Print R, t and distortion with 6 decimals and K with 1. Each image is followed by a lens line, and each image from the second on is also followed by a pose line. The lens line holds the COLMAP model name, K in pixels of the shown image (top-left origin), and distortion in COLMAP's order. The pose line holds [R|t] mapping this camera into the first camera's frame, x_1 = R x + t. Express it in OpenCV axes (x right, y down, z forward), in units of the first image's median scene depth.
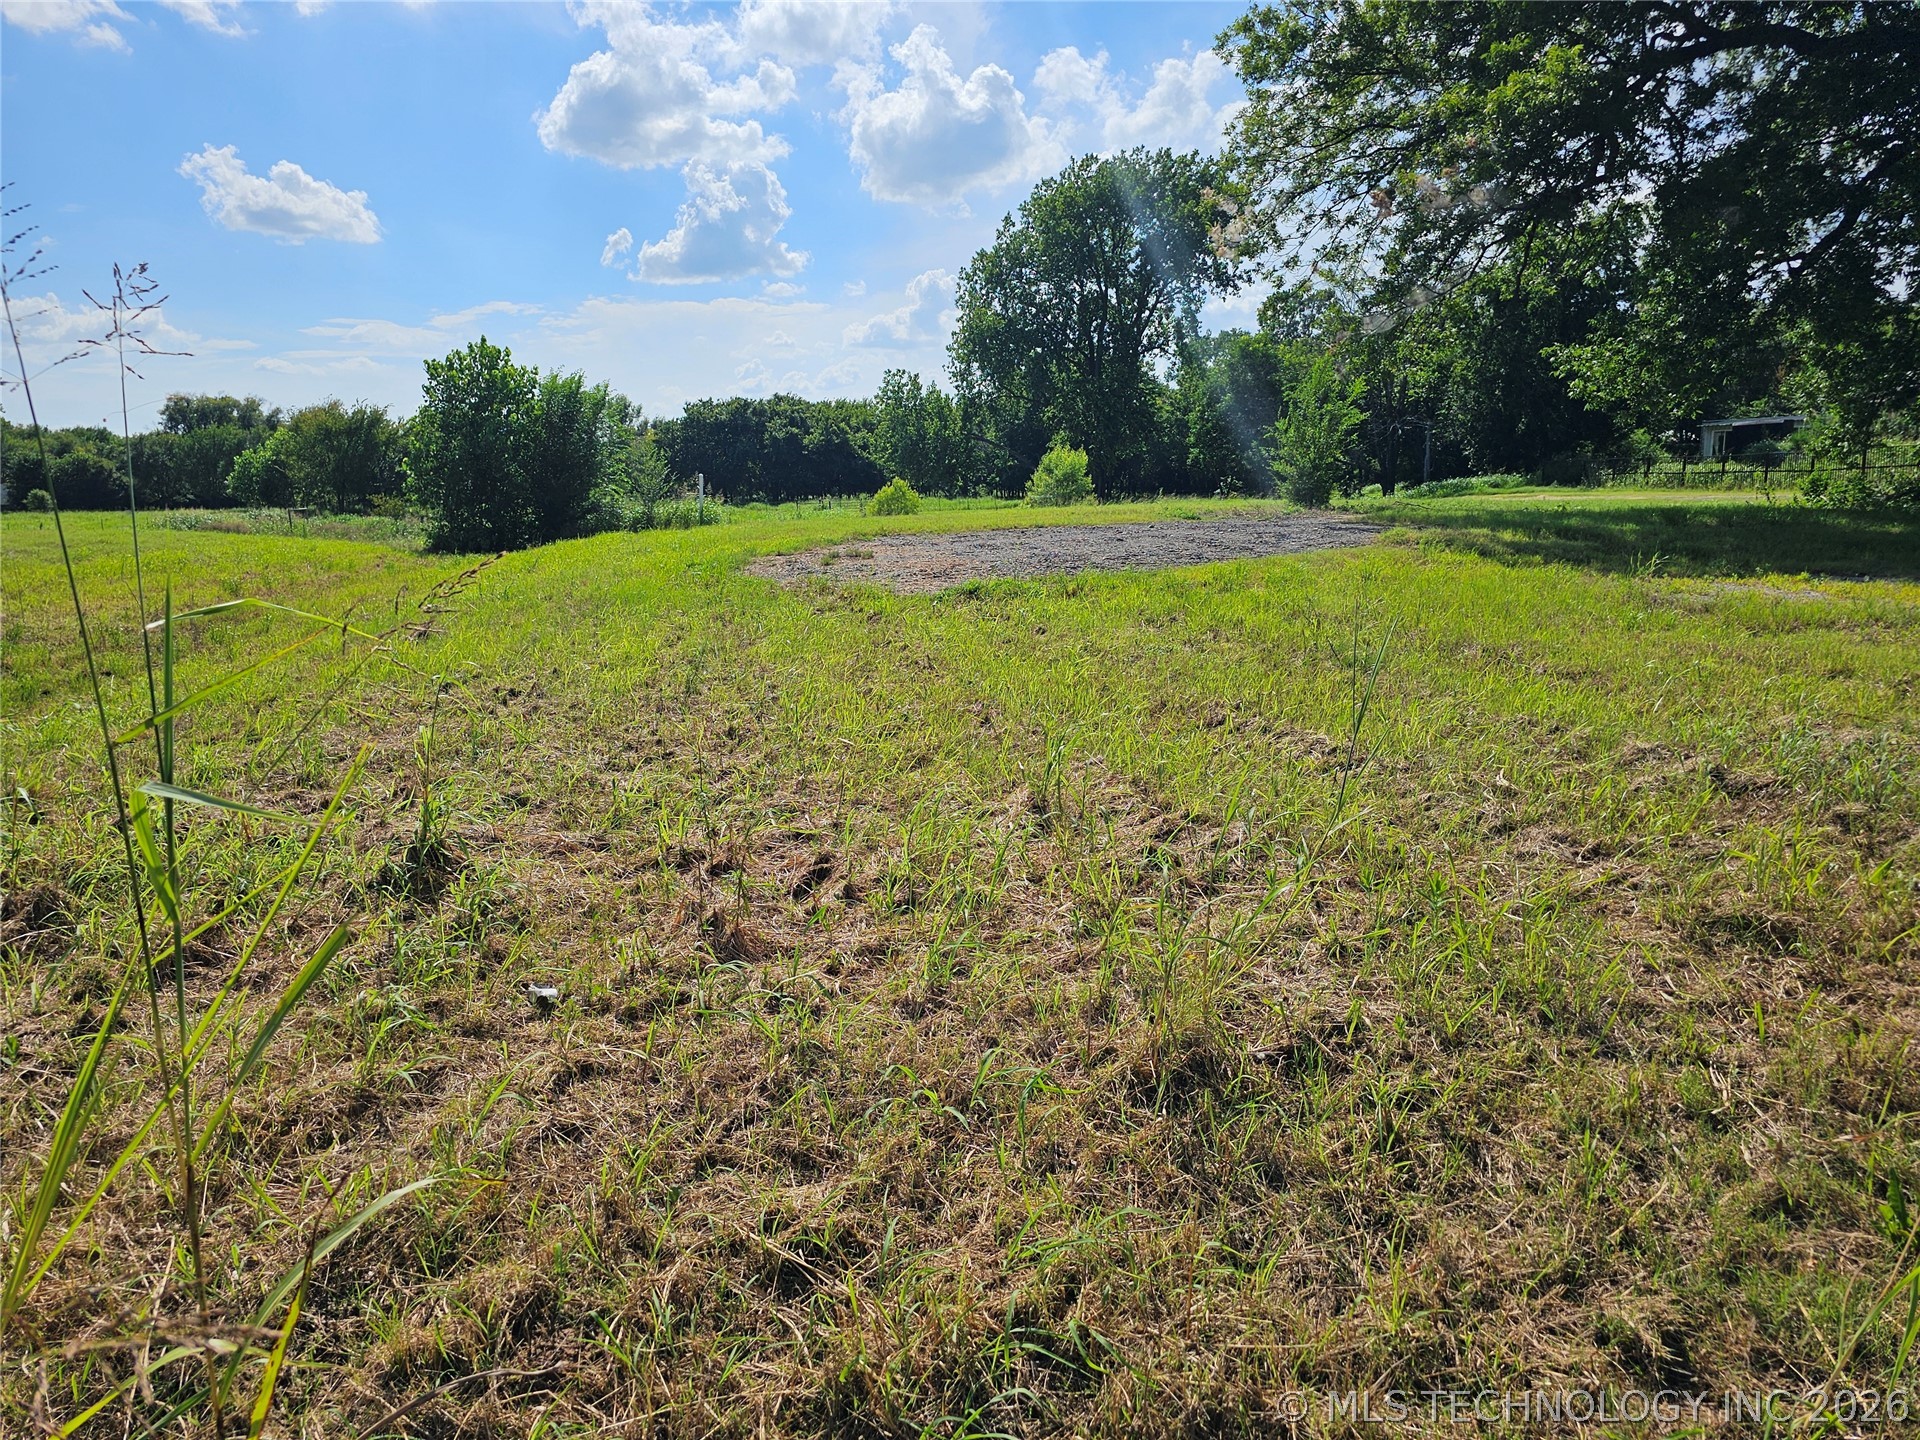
lens RADIAL K [[1306.5, 0, 940.5], [0, 1306.5, 711.8], [0, 0, 1]] dist [0.064739, -0.058715]
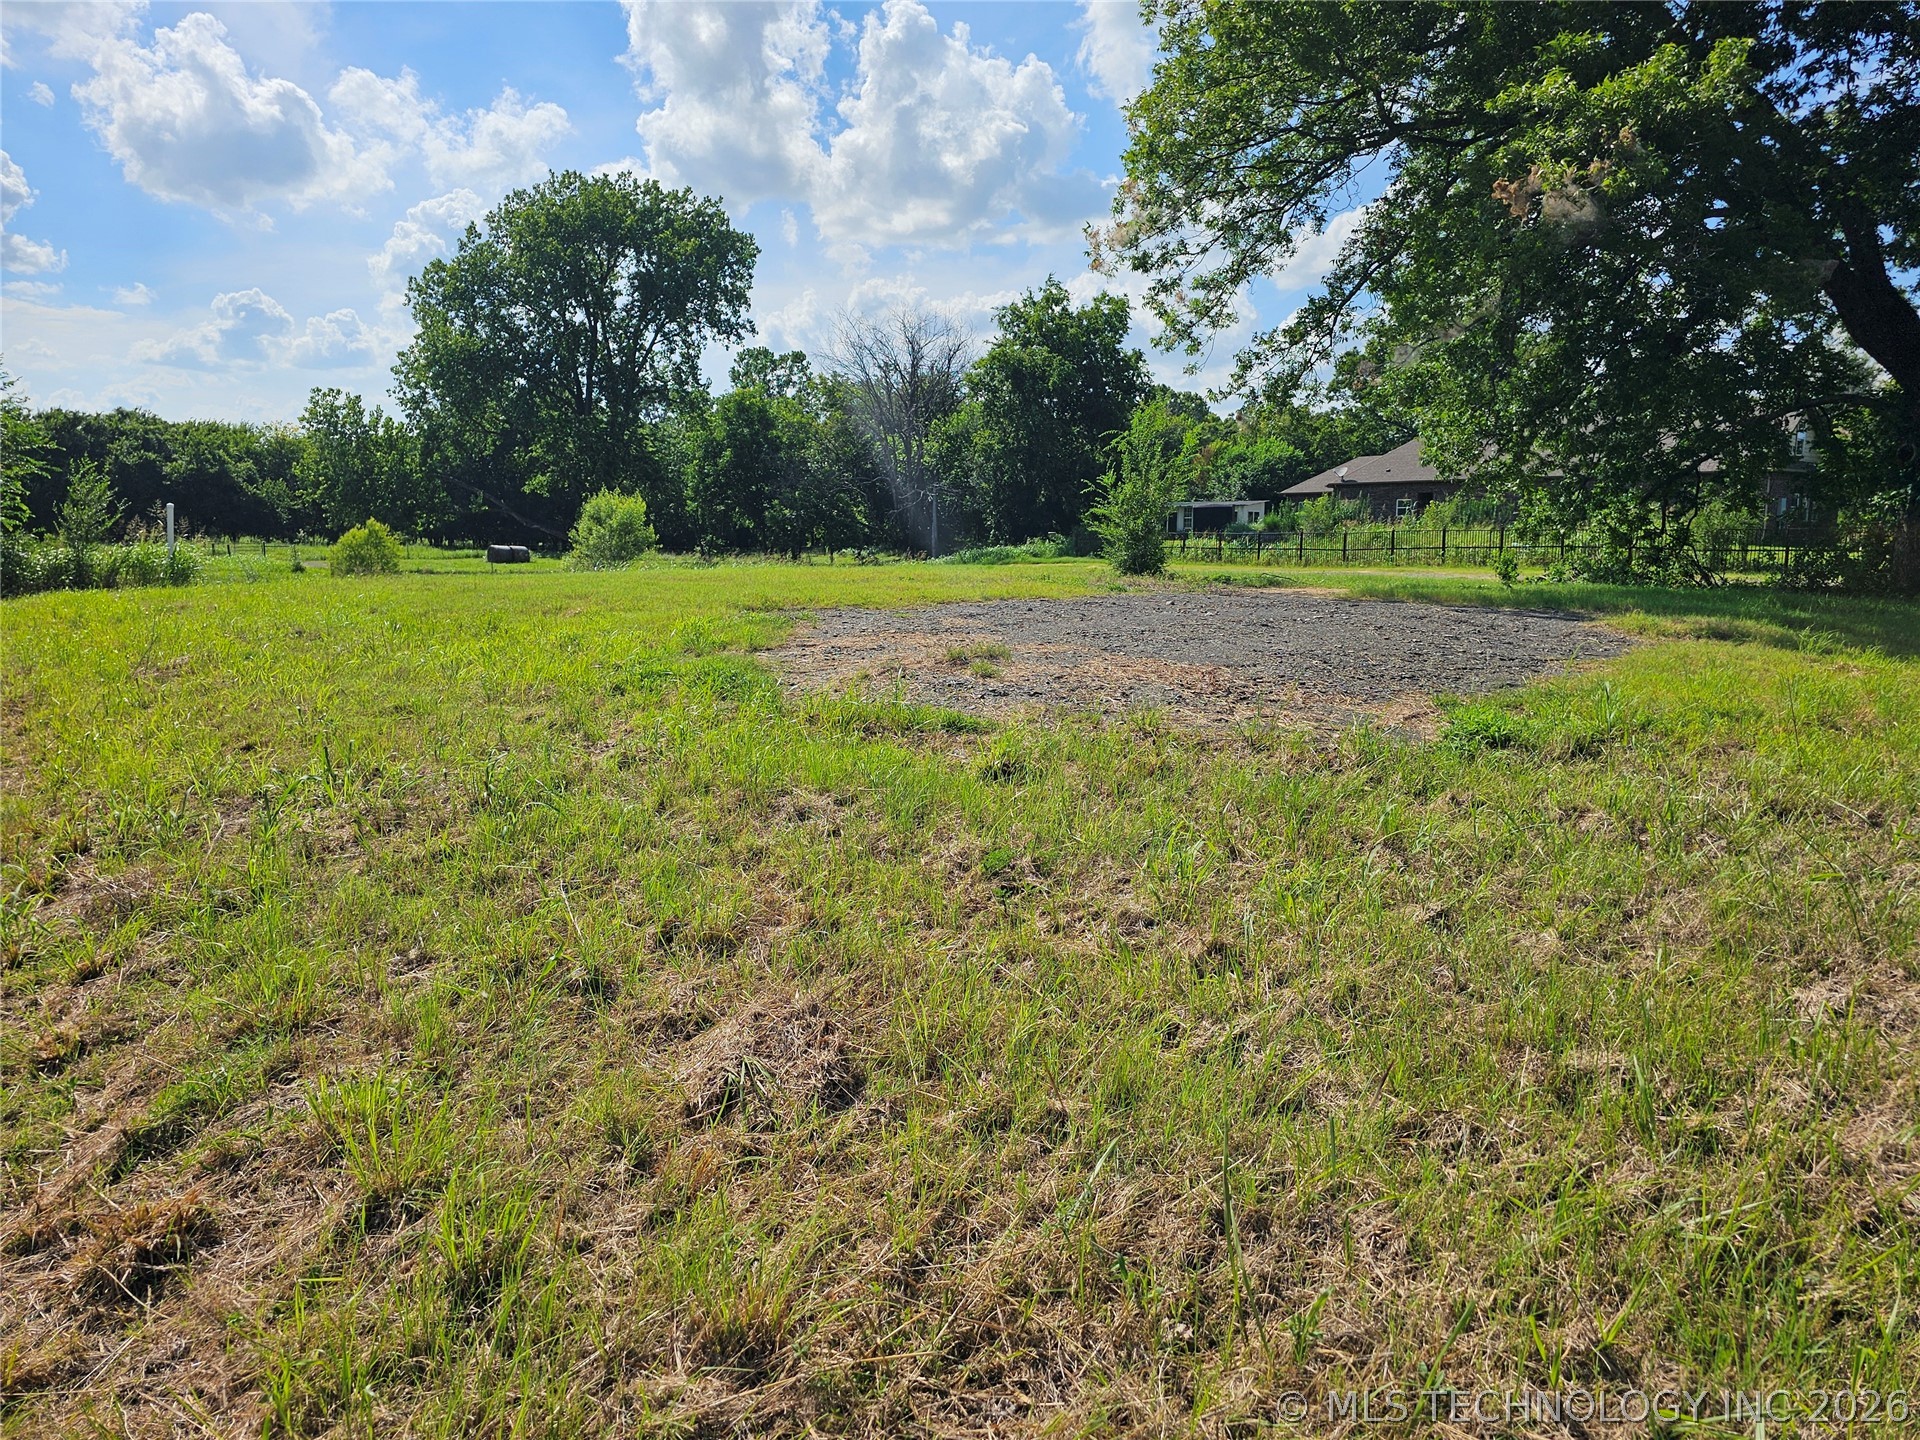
lens RADIAL K [[1306.5, 0, 984.8], [0, 1306.5, 710.8], [0, 0, 1]] dist [0.064739, -0.058715]
pose [[0.875362, -0.031758, 0.482424, -0.083508], [0.053158, 0.998113, -0.030750, -0.014974], [-0.480537, 0.052562, 0.875398, 0.099171]]
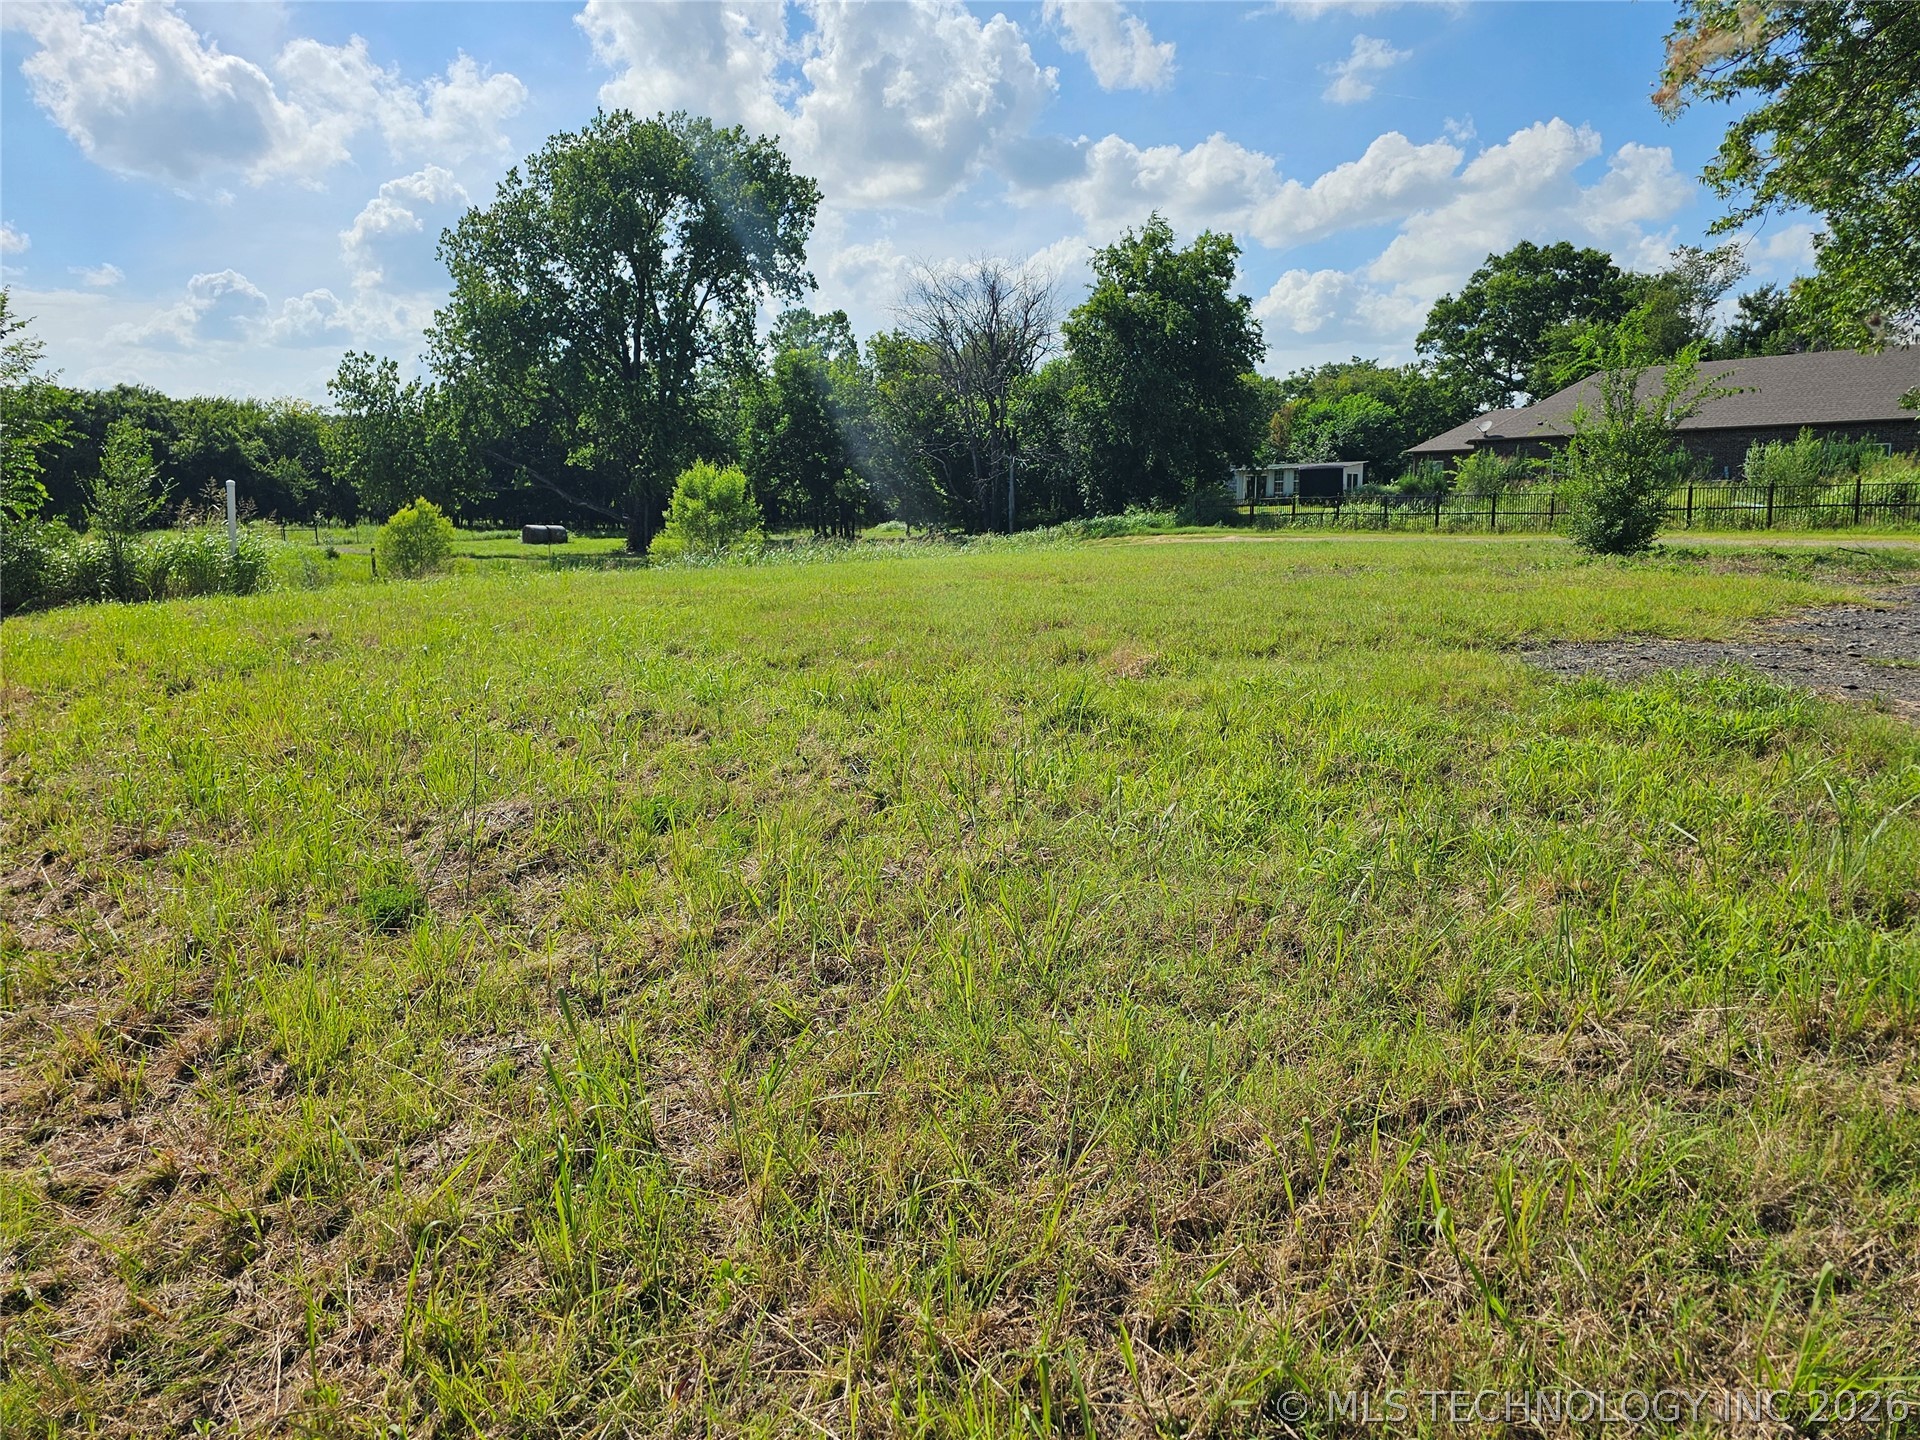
lens RADIAL K [[1306.5, 0, 963.2], [0, 1306.5, 695.0], [0, 0, 1]] dist [0.064739, -0.058715]
pose [[0.882806, -0.048298, 0.467248, -0.093697], [0.066230, 0.997561, -0.022017, -0.031435], [-0.465045, 0.050383, 0.883852, 0.197821]]
